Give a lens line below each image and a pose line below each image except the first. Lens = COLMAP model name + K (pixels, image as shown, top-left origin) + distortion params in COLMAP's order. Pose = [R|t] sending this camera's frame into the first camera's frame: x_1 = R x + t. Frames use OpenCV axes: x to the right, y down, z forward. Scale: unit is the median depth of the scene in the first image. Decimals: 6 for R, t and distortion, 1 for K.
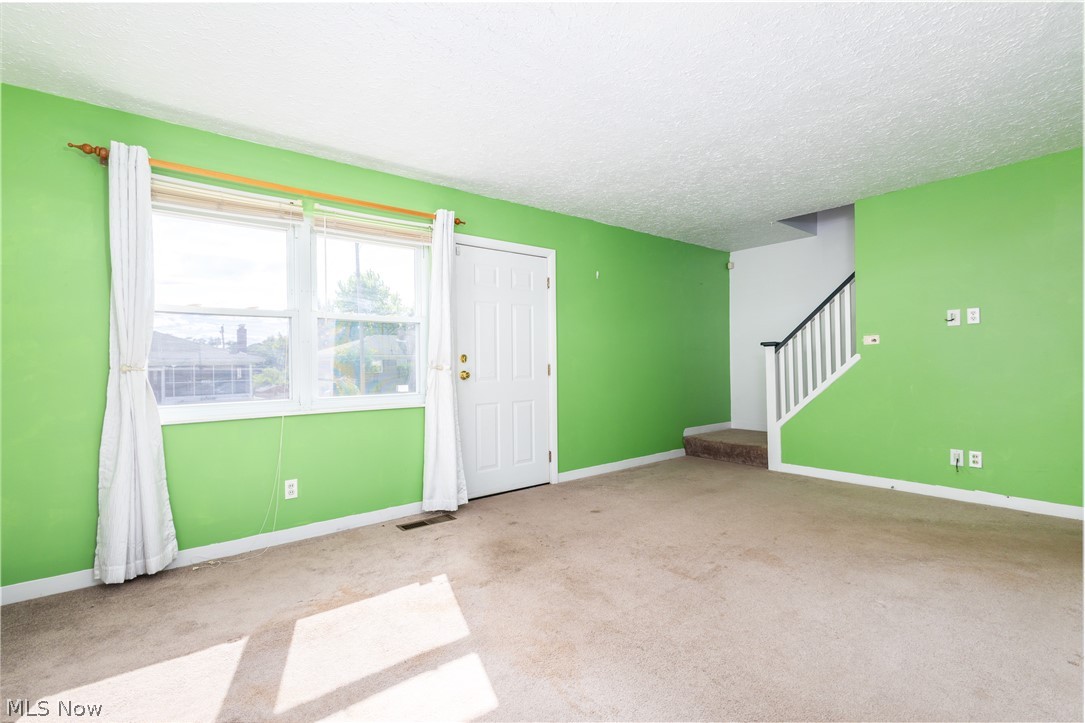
lens RADIAL K [[500.5, 0, 541.0], [0, 500.5, 357.8], [0, 0, 1]] dist [0.003911, -0.000225]
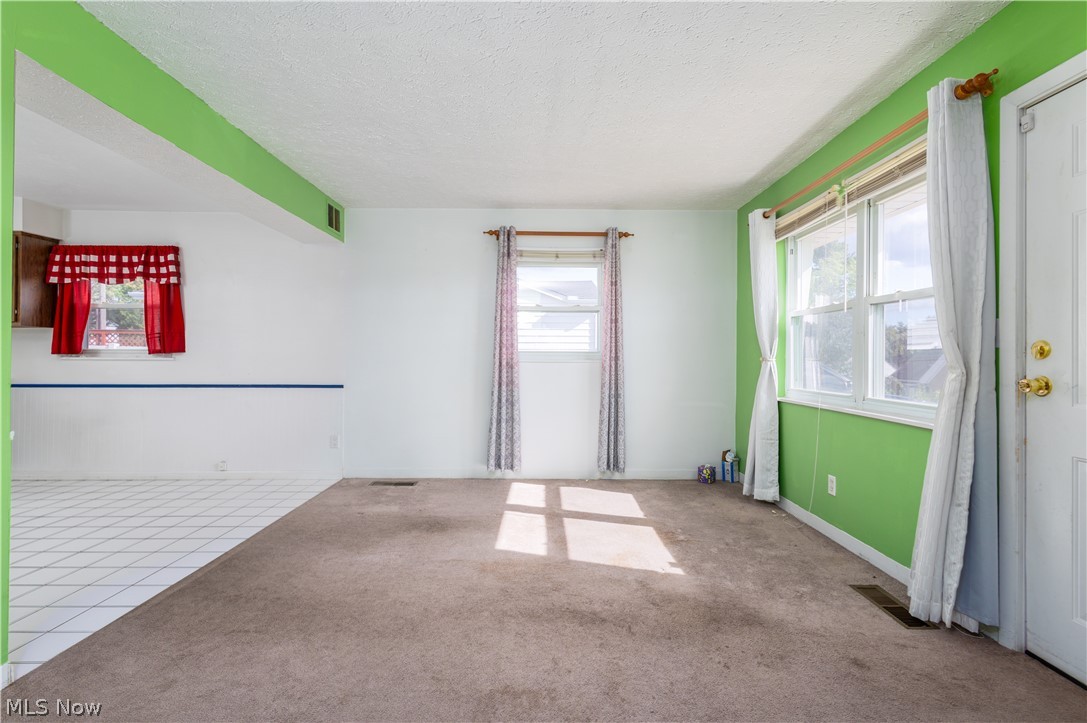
lens RADIAL K [[501.4, 0, 542.0], [0, 501.4, 357.8], [0, 0, 1]] dist [0.003911, -0.000225]
pose [[-0.635948, 0.006017, -0.771708, 0.710263], [0.005824, 0.999979, 0.002998, 0.008982], [0.771710, -0.002588, -0.635970, 1.372524]]
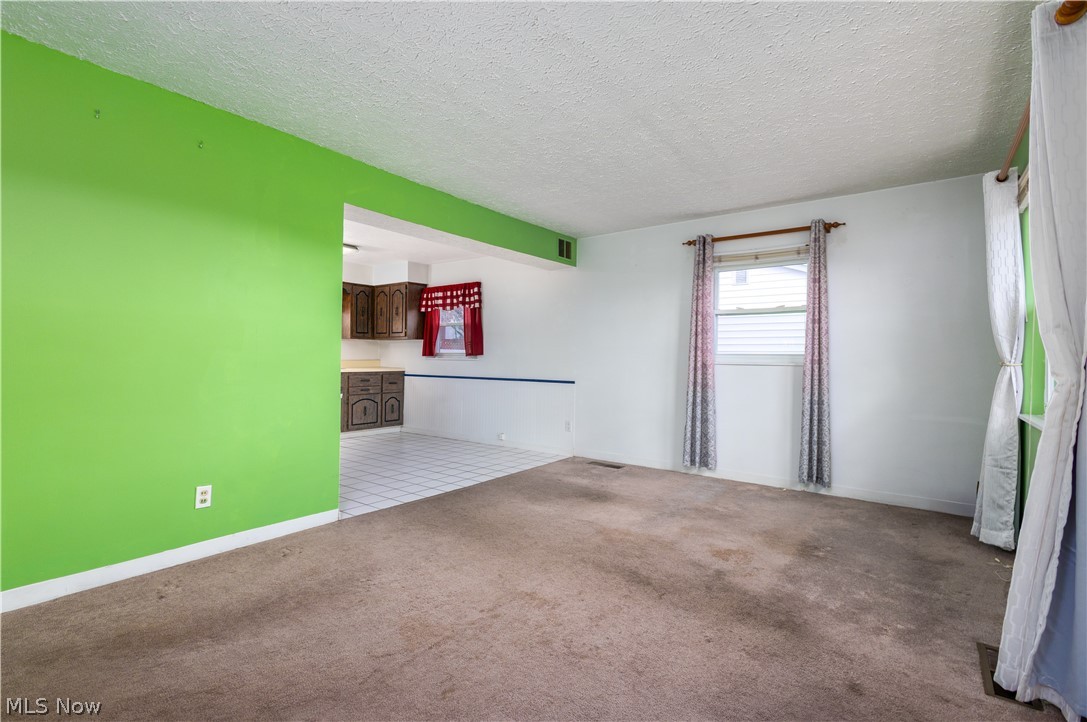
lens RADIAL K [[501.4, 0, 542.0], [0, 501.4, 357.3], [0, 0, 1]] dist [0.003911, -0.000225]
pose [[-0.973488, -0.002411, -0.228724, 0.449325], [-0.001063, 0.999981, -0.006017, 0.014255], [0.228734, -0.005614, -0.973473, 1.791183]]
